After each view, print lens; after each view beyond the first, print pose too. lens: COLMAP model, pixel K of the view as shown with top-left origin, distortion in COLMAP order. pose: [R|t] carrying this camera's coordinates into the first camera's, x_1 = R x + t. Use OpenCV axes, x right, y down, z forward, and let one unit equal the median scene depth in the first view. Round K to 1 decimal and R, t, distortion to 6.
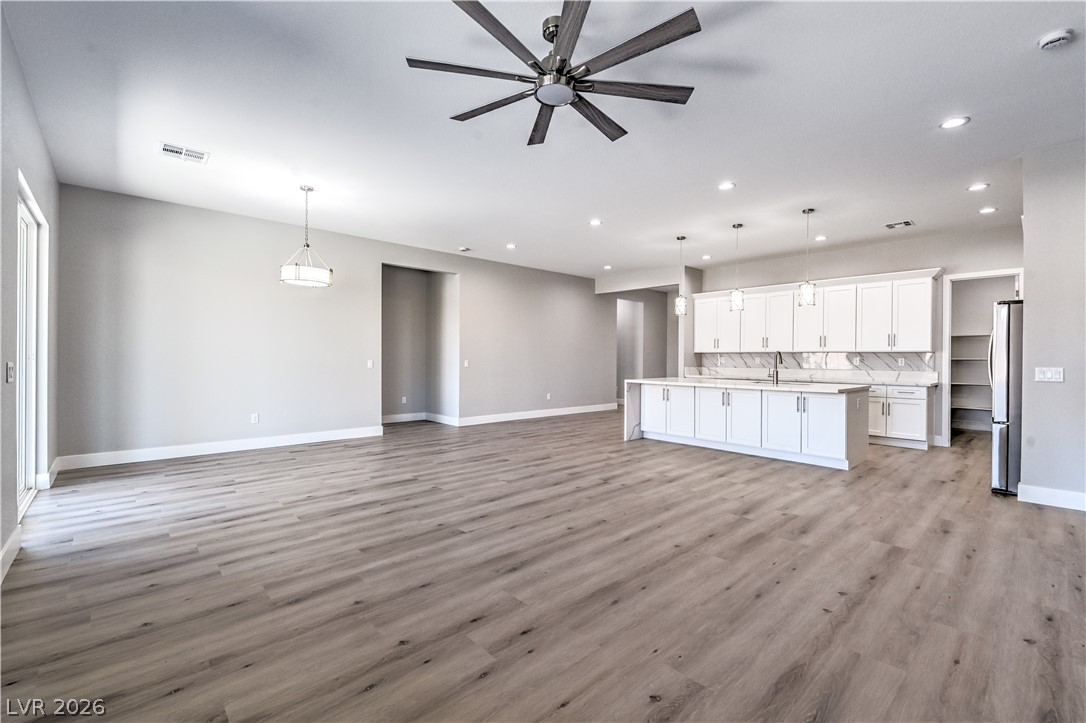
lens RADIAL K [[464.3, 0, 543.5], [0, 464.3, 357.0], [0, 0, 1]] dist [0.011150, -0.007122]
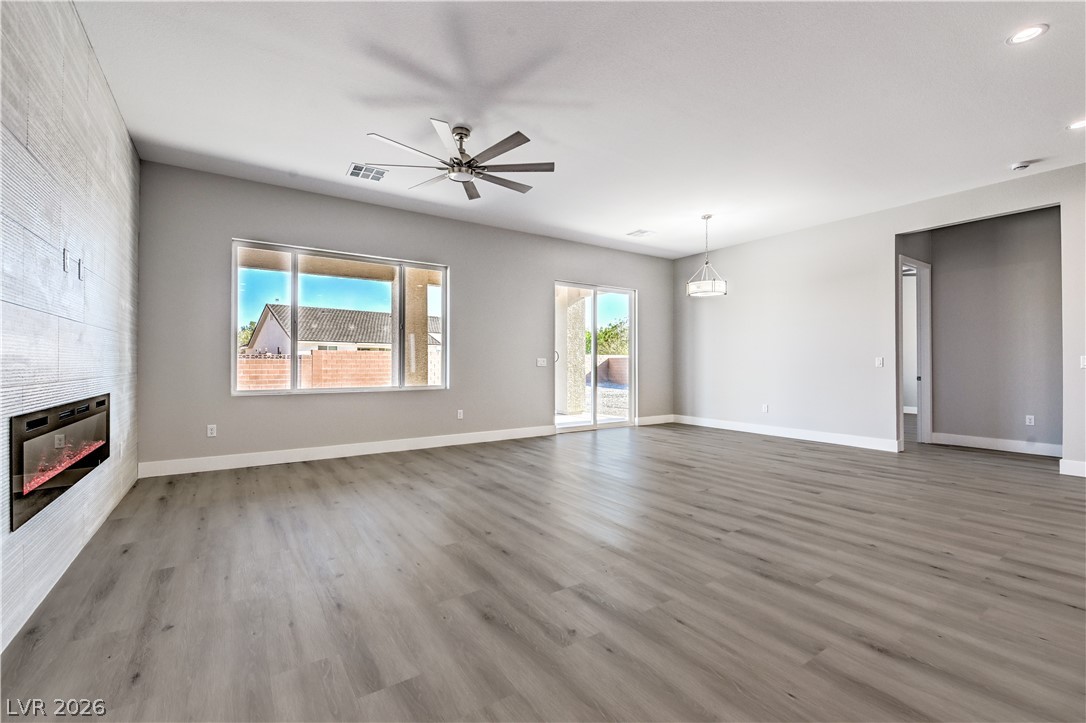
lens RADIAL K [[464.3, 0, 547.2], [0, 464.3, 360.9], [0, 0, 1]] dist [0.011150, -0.007122]
pose [[-0.144580, -0.012944, -0.989408, 0.887791], [0.001801, 0.999909, -0.013345, 0.037646], [0.989491, -0.003712, -0.144544, 0.899163]]
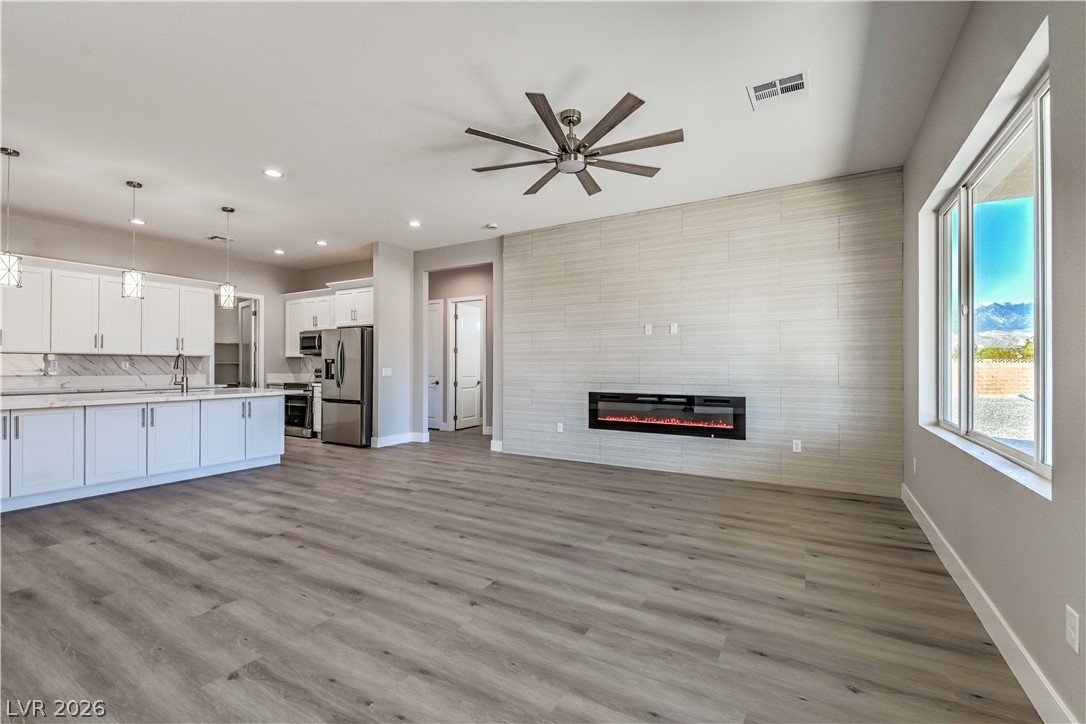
lens RADIAL K [[464.3, 0, 548.6], [0, 464.3, 362.3], [0, 0, 1]] dist [0.011150, -0.007122]
pose [[-0.301299, -0.000798, 0.953529, -0.731957], [-0.006770, 0.999976, -0.001303, -0.002118], [-0.953506, -0.006848, -0.301297, 0.875820]]
